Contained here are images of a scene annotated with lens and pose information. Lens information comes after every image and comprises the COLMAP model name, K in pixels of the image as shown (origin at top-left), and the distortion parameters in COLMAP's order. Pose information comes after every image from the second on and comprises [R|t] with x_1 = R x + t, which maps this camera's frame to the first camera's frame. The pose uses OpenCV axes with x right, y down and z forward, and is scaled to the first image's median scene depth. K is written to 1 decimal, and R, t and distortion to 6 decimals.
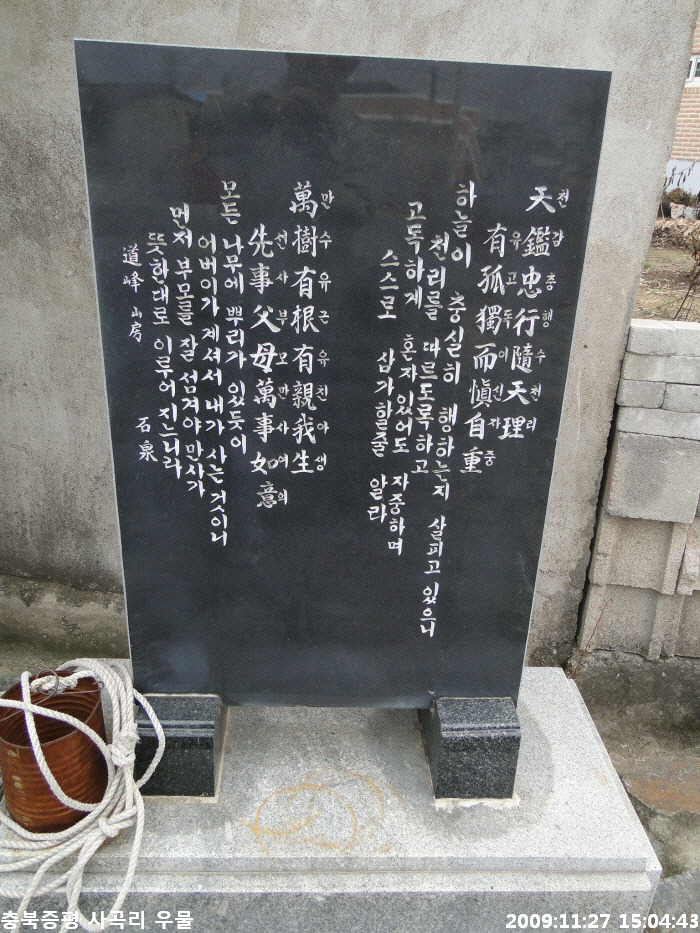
lens RADIAL K [[769.9, 0, 350.8], [0, 769.9, 470.7], [0, 0, 1]] dist [0.009467, -0.023741]
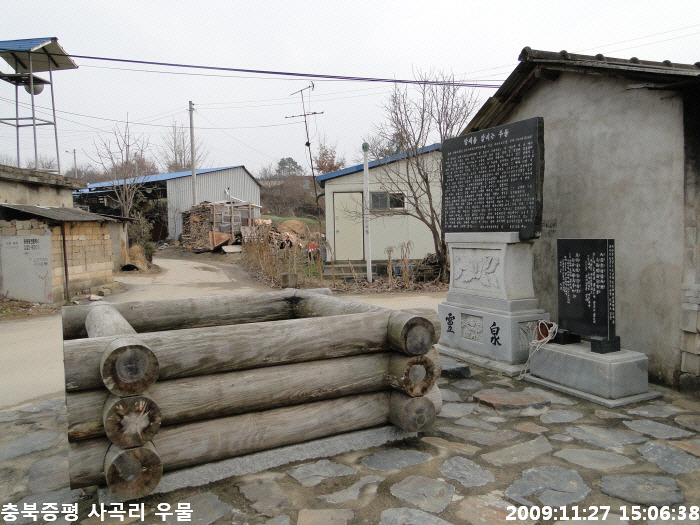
lens RADIAL K [[577.7, 0, 349.2], [0, 577.7, 258.6], [0, 0, 1]] dist [0.009467, -0.023741]
pose [[0.378877, -0.014198, -0.925338, 3.752262], [-0.326683, 0.933461, -0.148082, 1.095002], [0.865870, 0.358397, 0.349029, -2.550731]]
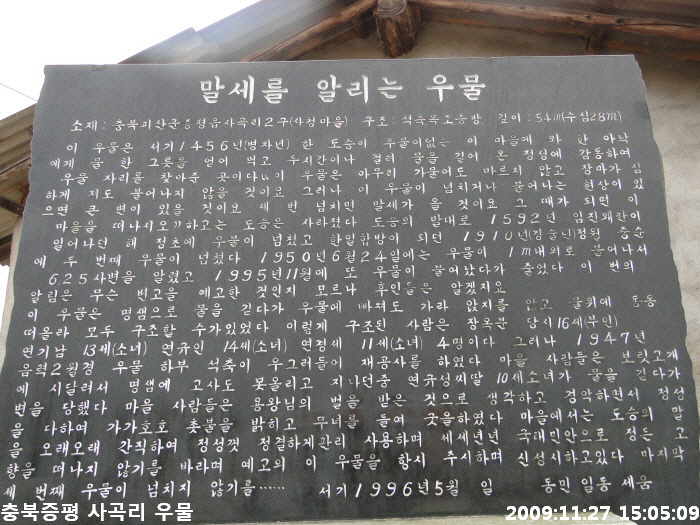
lens RADIAL K [[577.7, 0, 351.8], [0, 577.7, 259.9], [0, 0, 1]] dist [0.009467, -0.023741]
pose [[0.995436, -0.090542, -0.030159, -1.190768], [0.052267, 0.781656, -0.621516, -0.199983], [0.079848, 0.617103, 0.782821, -0.552721]]
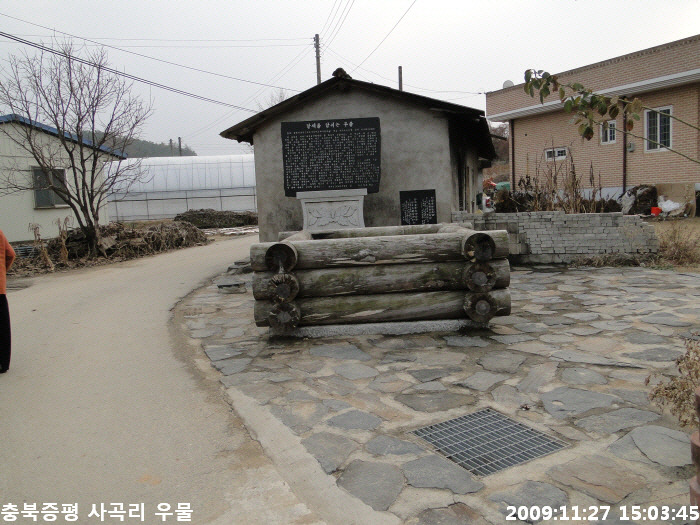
lens RADIAL K [[577.7, 0, 350.6], [0, 577.7, 260.8], [0, 0, 1]] dist [0.009467, -0.023741]
pose [[0.989604, -0.090788, -0.111541, -0.123121], [0.053707, 0.952743, -0.298991, 3.153117], [0.133415, 0.289892, 0.947715, -7.314414]]
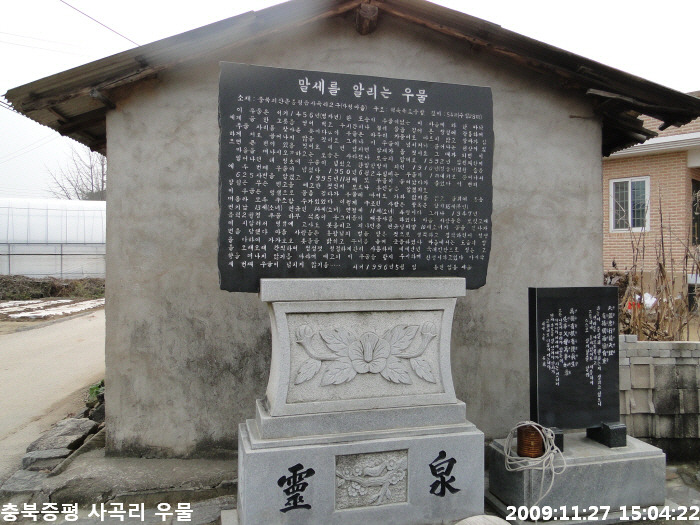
lens RADIAL K [[577.7, 0, 353.2], [0, 577.7, 260.7], [0, 0, 1]] dist [0.009467, -0.023741]
pose [[0.976297, -0.051112, 0.210315, -1.958225], [0.129166, 0.917299, -0.376668, 0.532260], [-0.173669, 0.394905, 0.902158, -2.066719]]
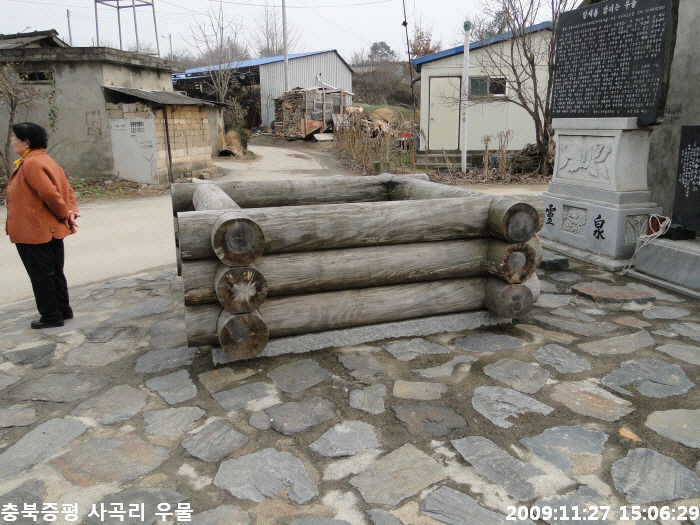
lens RADIAL K [[577.7, 0, 351.7], [0, 577.7, 255.9], [0, 0, 1]] dist [0.009467, -0.023741]
pose [[0.236298, 0.167836, -0.957076, 3.709570], [-0.362875, 0.928950, 0.073311, 1.170389], [0.901380, 0.329975, 0.280412, -2.579531]]
